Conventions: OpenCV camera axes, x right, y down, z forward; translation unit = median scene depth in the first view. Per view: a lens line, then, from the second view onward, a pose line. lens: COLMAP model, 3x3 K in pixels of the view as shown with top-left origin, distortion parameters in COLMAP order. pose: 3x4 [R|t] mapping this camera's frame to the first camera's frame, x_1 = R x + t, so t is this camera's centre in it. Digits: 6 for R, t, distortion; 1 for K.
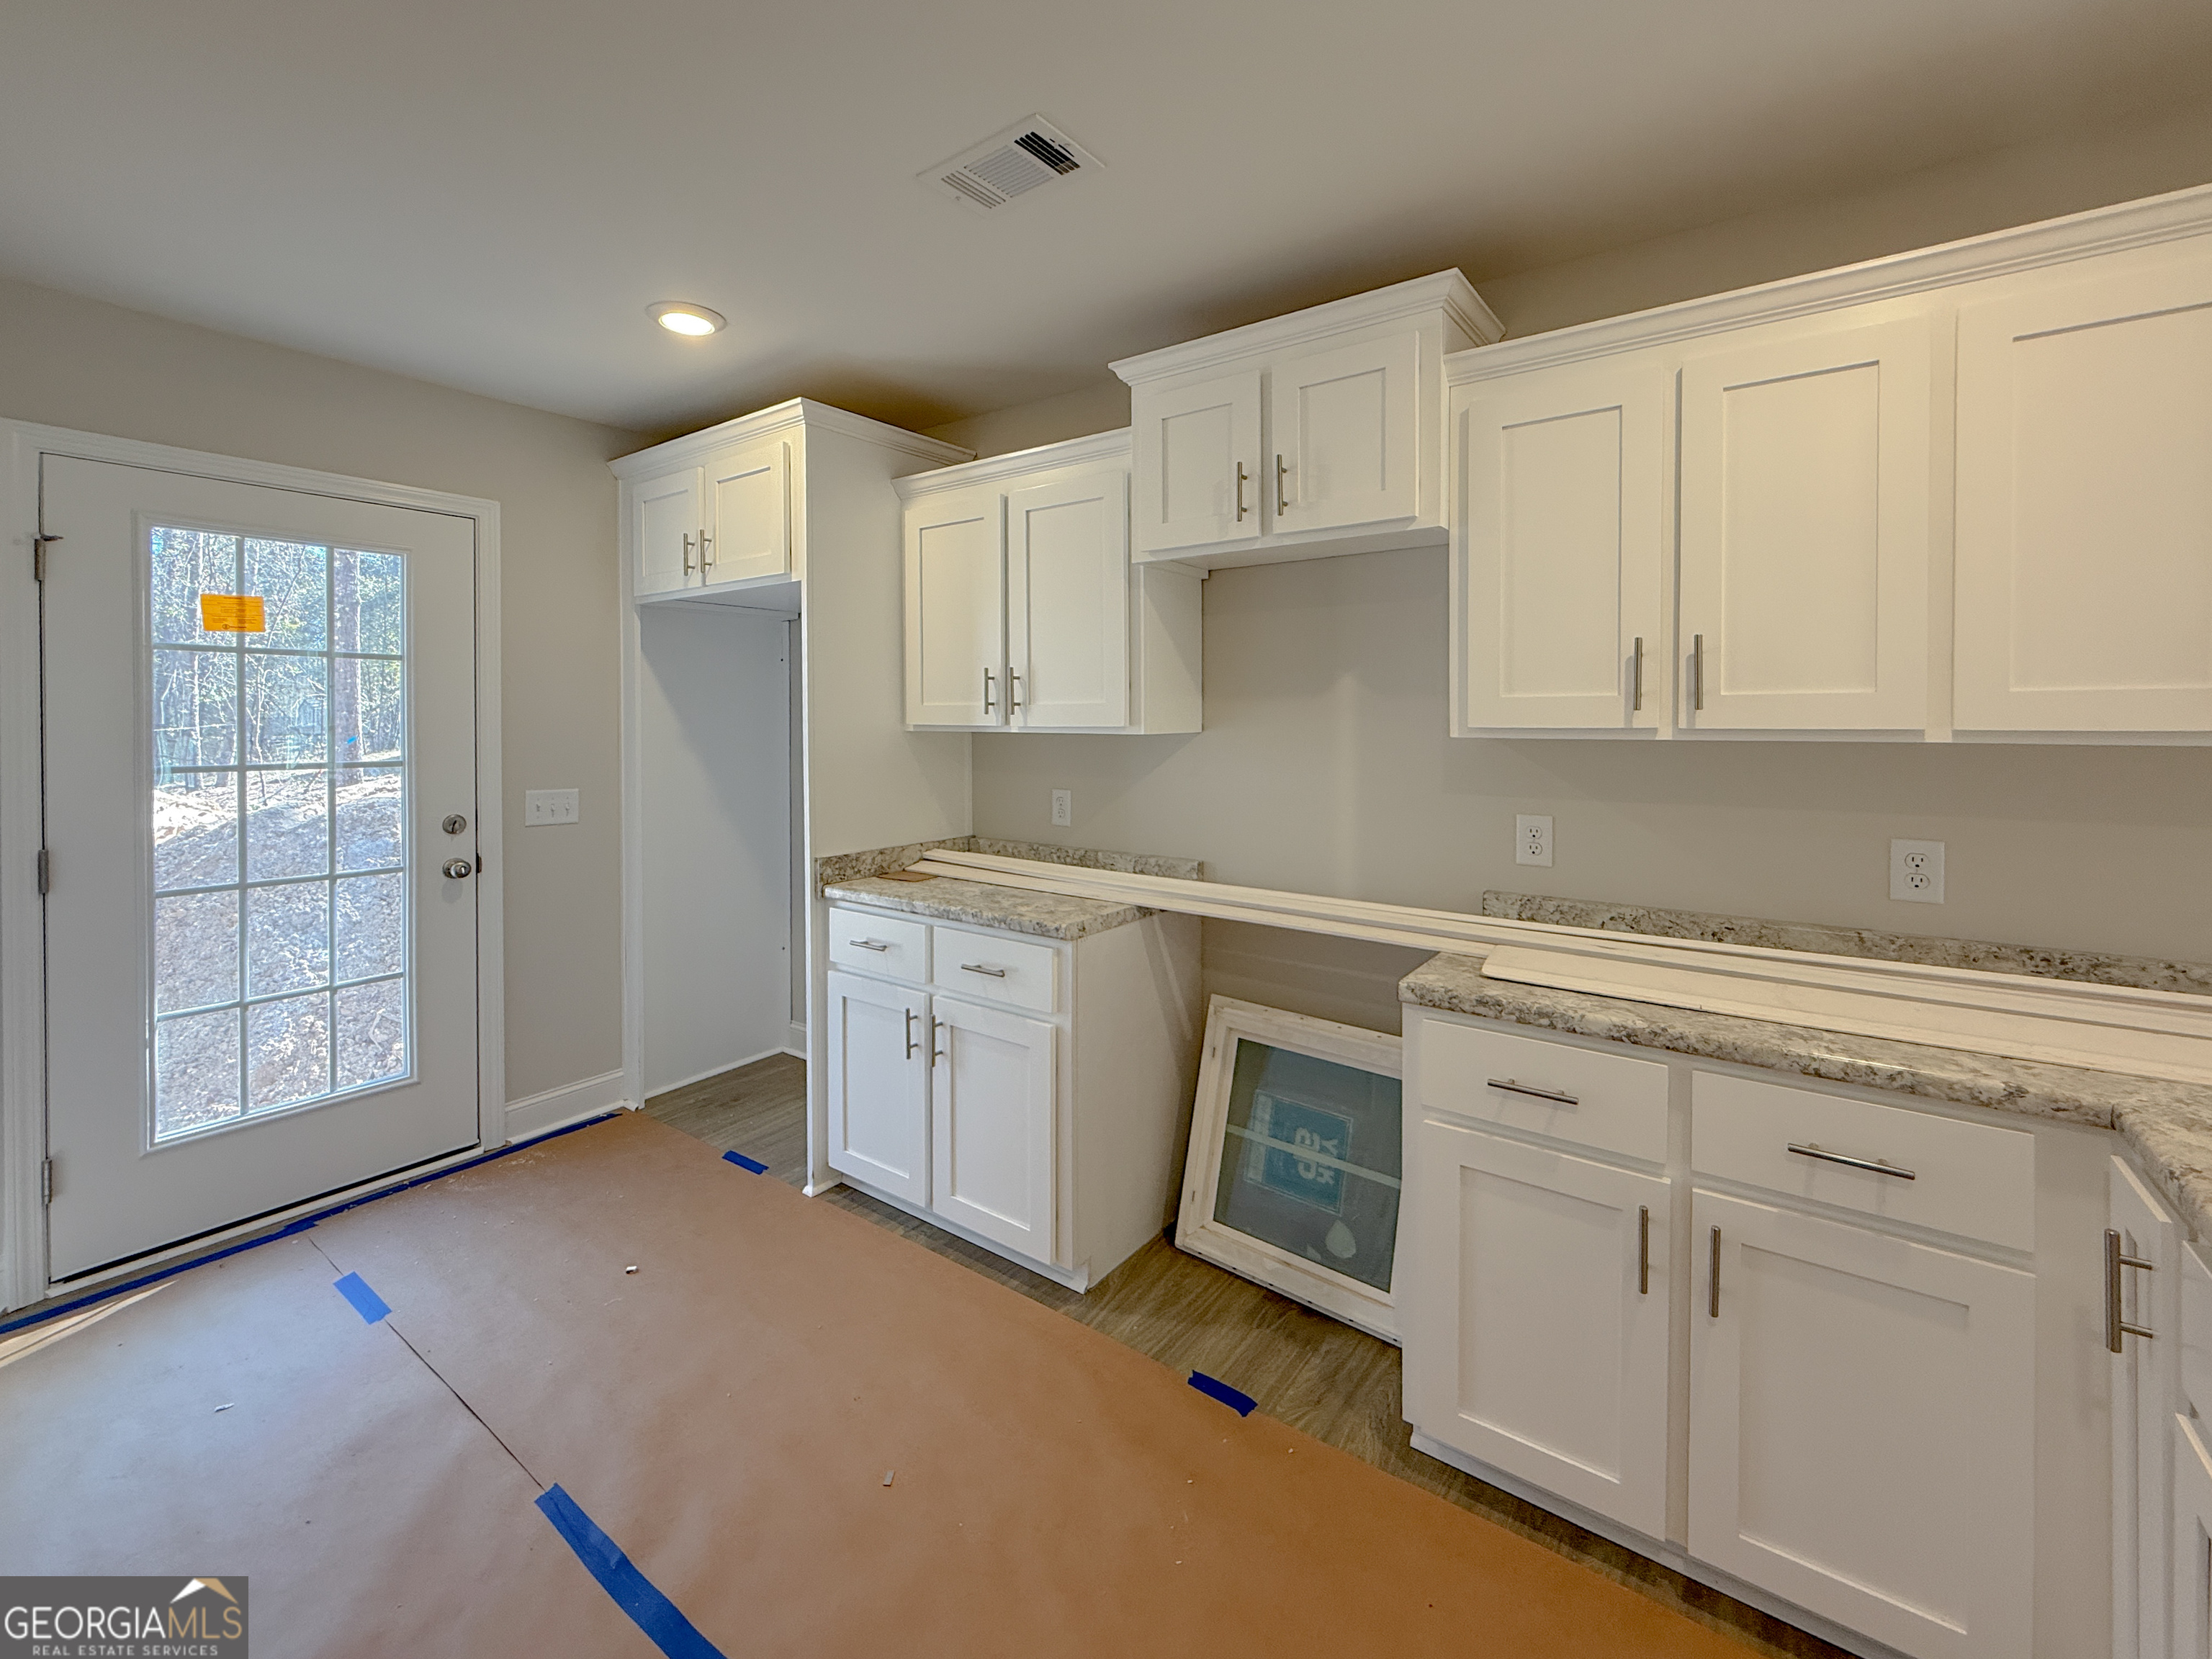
lens RADIAL K [[873.8, 0, 1101.7], [0, 873.8, 731.4], [0, 0, 1]] dist [0.001025, 0.000164]
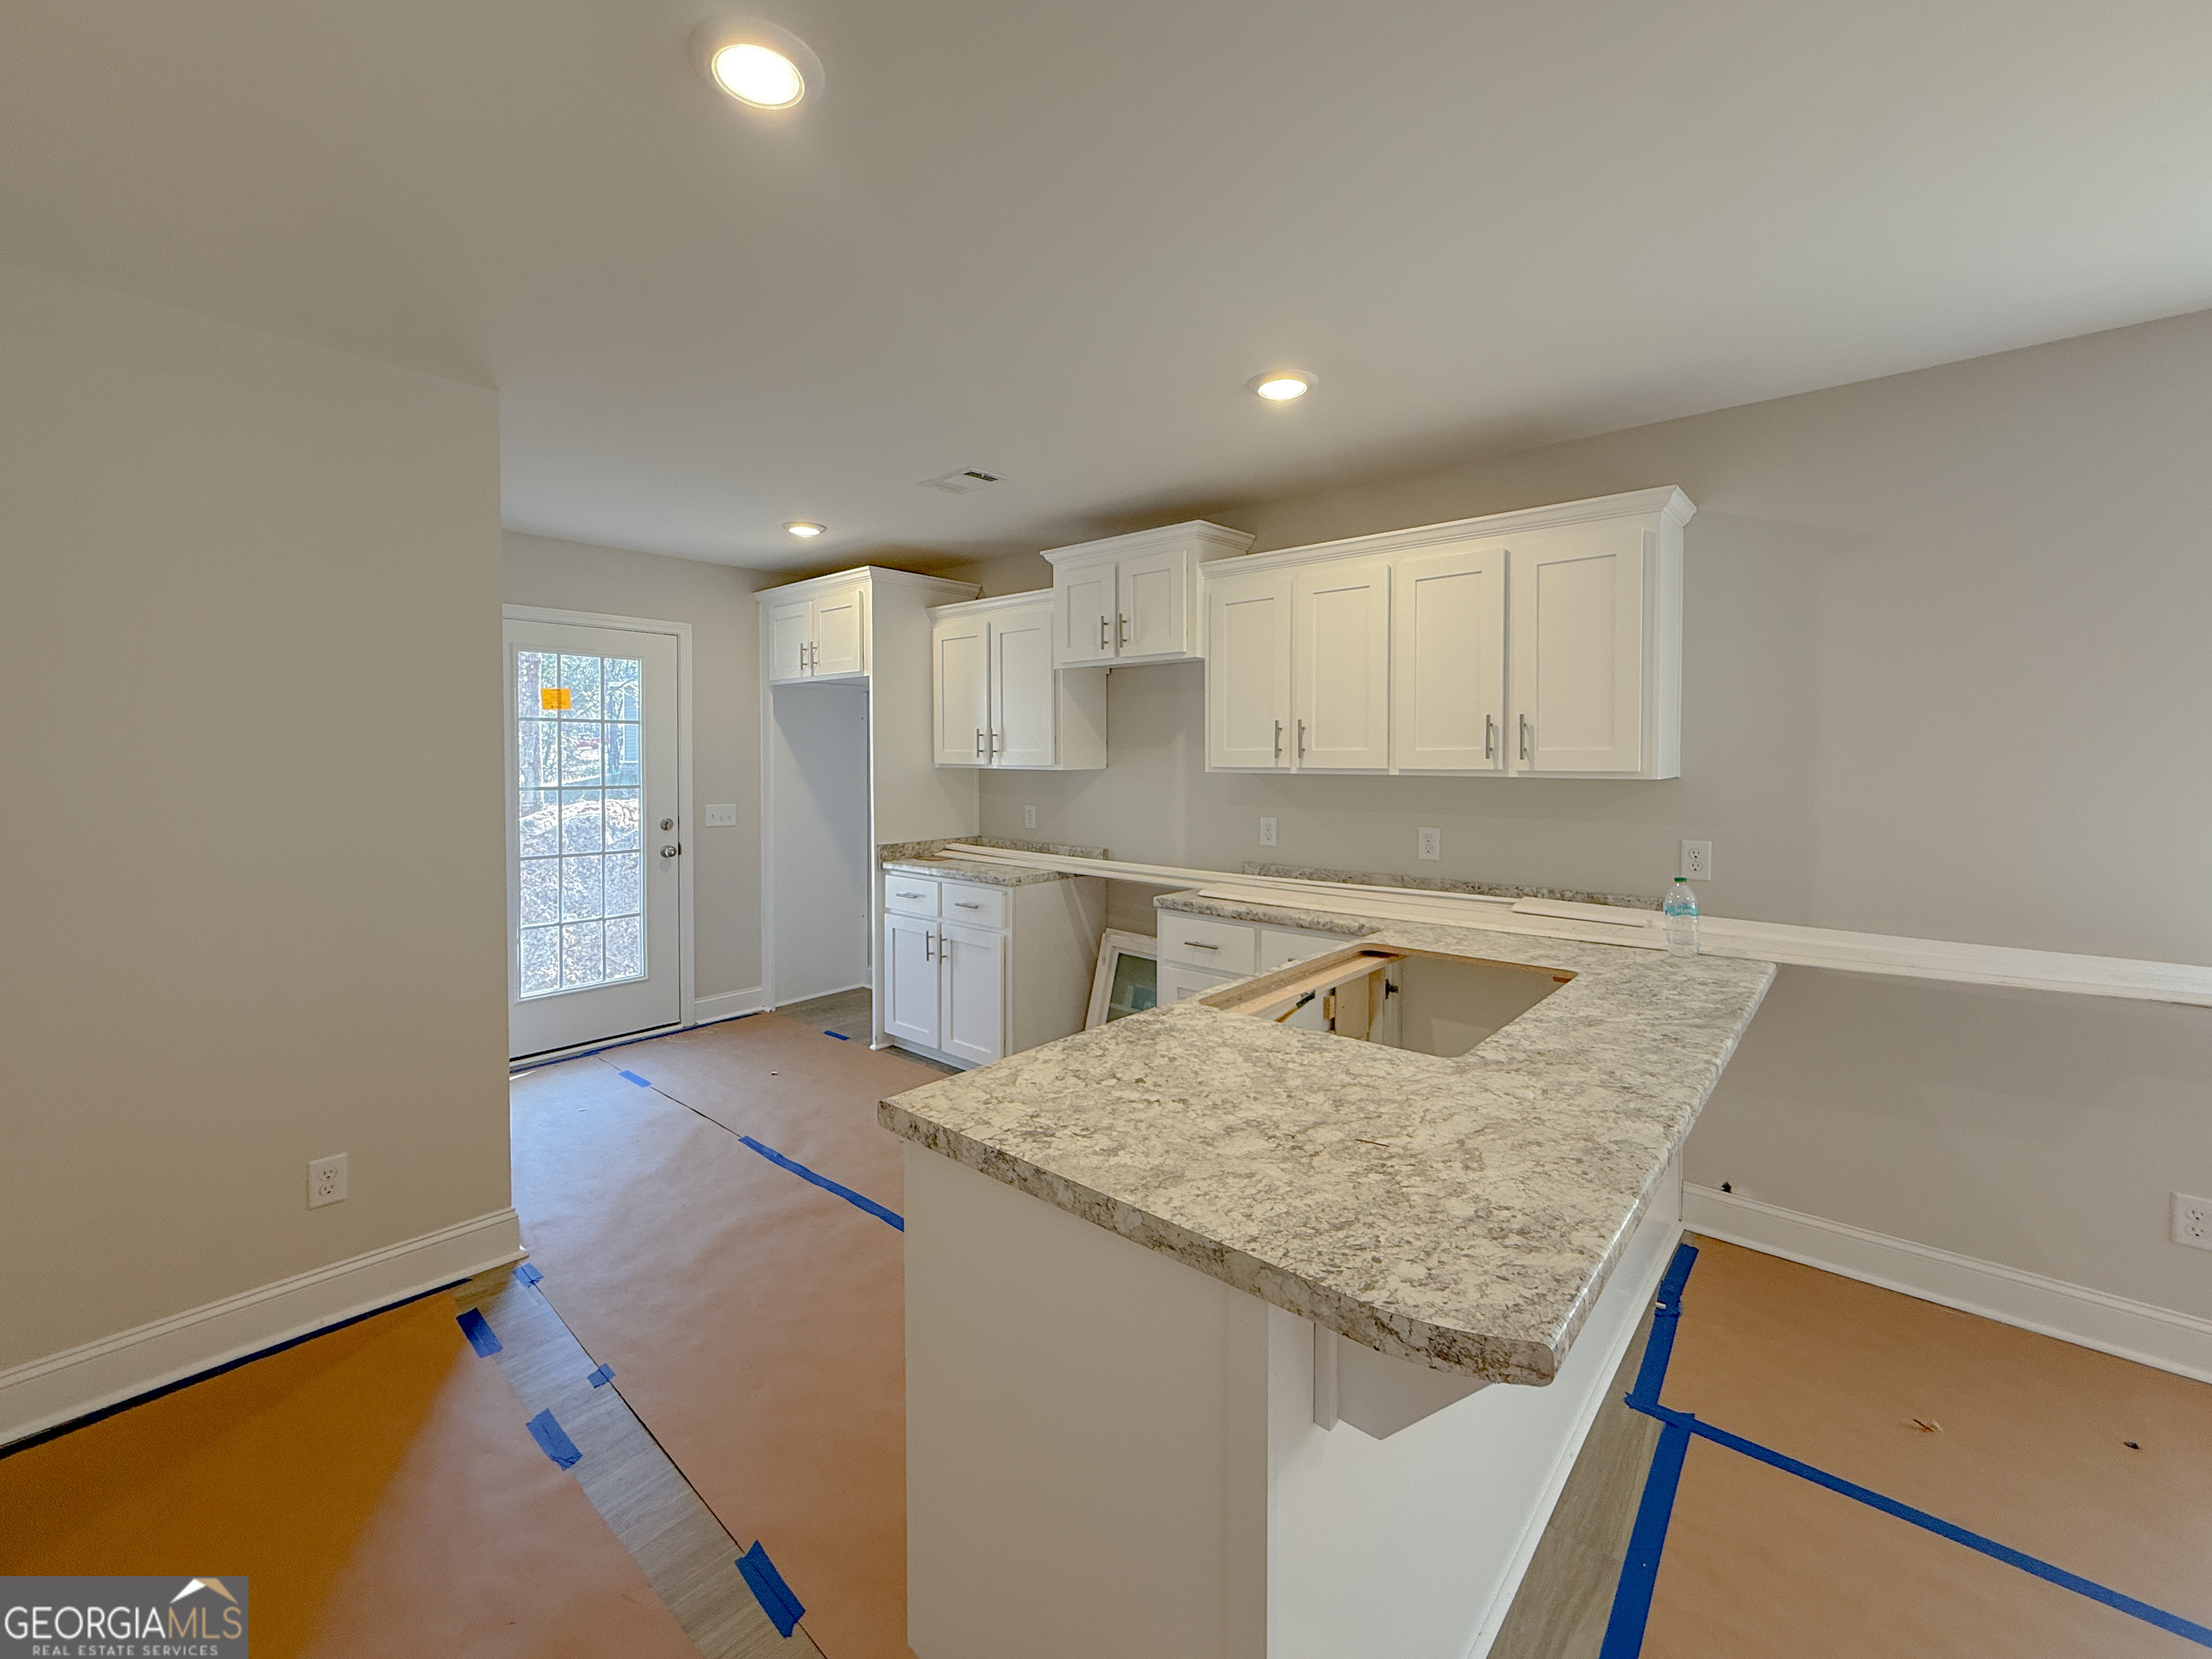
lens RADIAL K [[906.2, 0, 1072.2], [0, 906.2, 769.4], [0, 0, 1]] dist [0.000405, 0.000175]
pose [[0.990121, 0.002129, -0.140197, 0.308059], [-0.001700, 0.999993, 0.003182, -0.003319], [0.140202, -0.002912, 0.990119, -0.715340]]
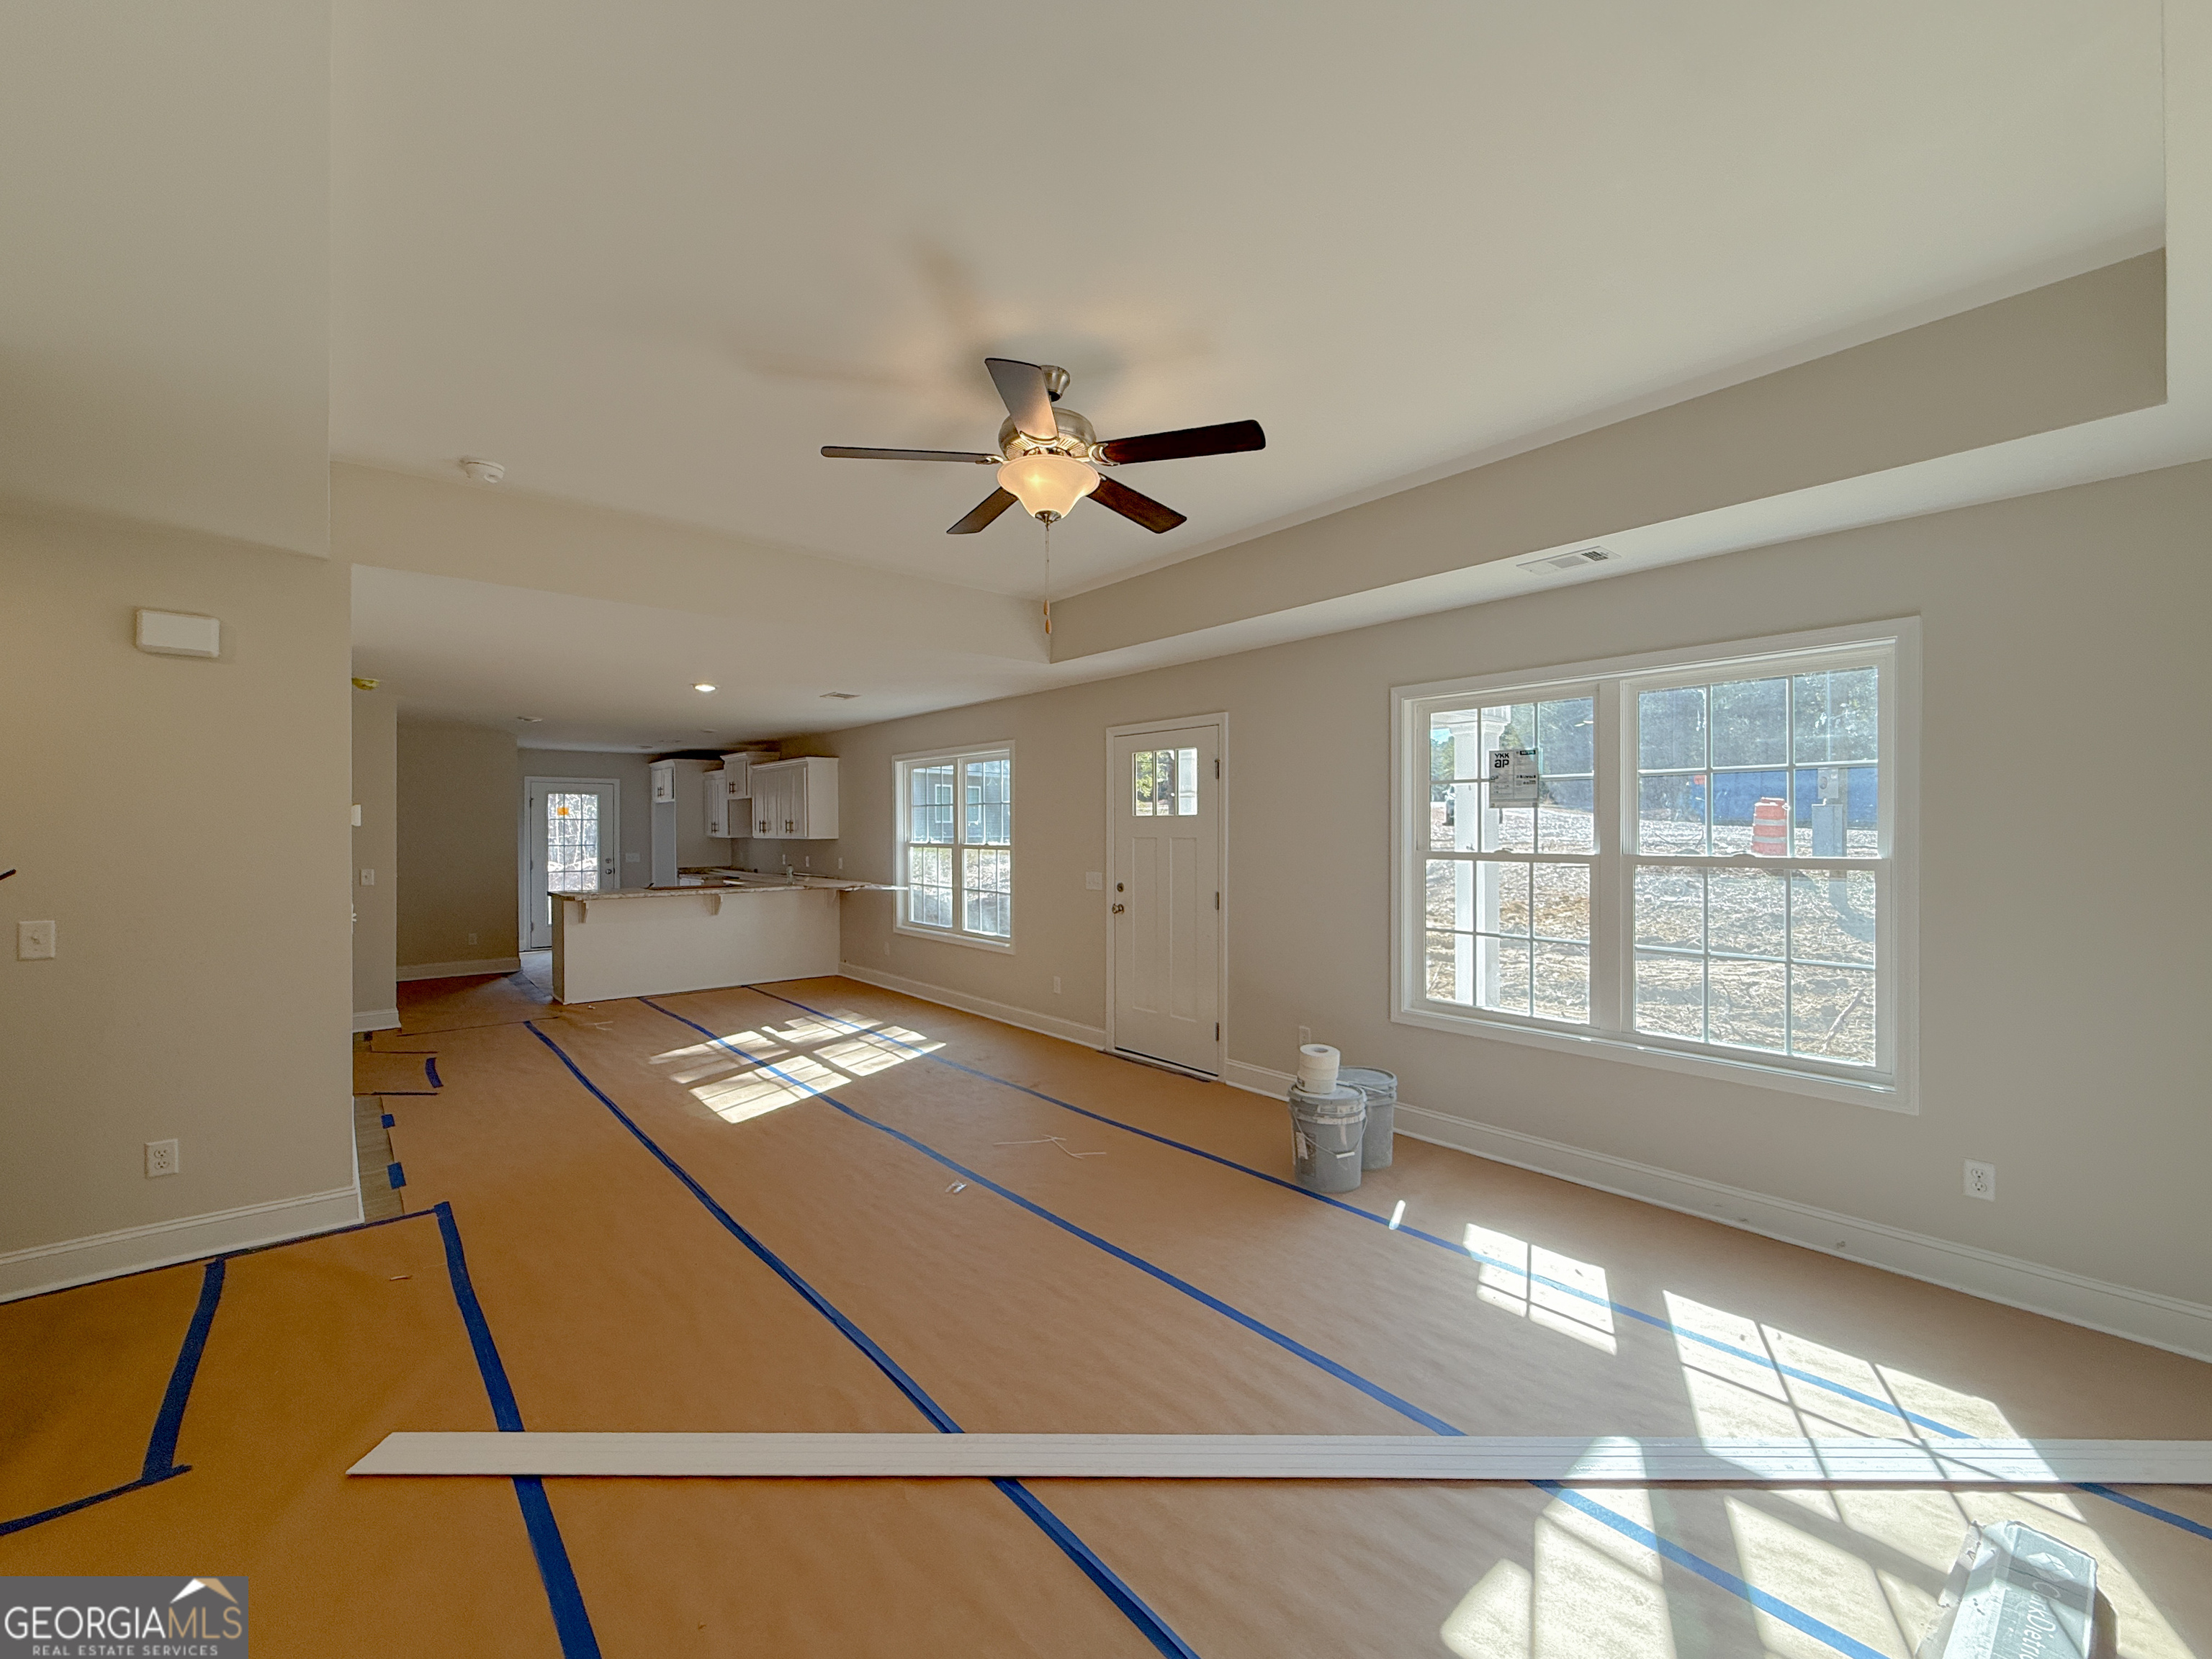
lens RADIAL K [[904.9, 0, 1106.0], [0, 904.9, 829.5], [0, 0, 1]] dist [-0.000391, 0.000018]
pose [[0.965306, -0.005580, -0.261062, 3.123005], [0.004344, 0.999976, -0.005310, -0.010664], [0.261085, 0.003992, 0.965308, -2.959682]]
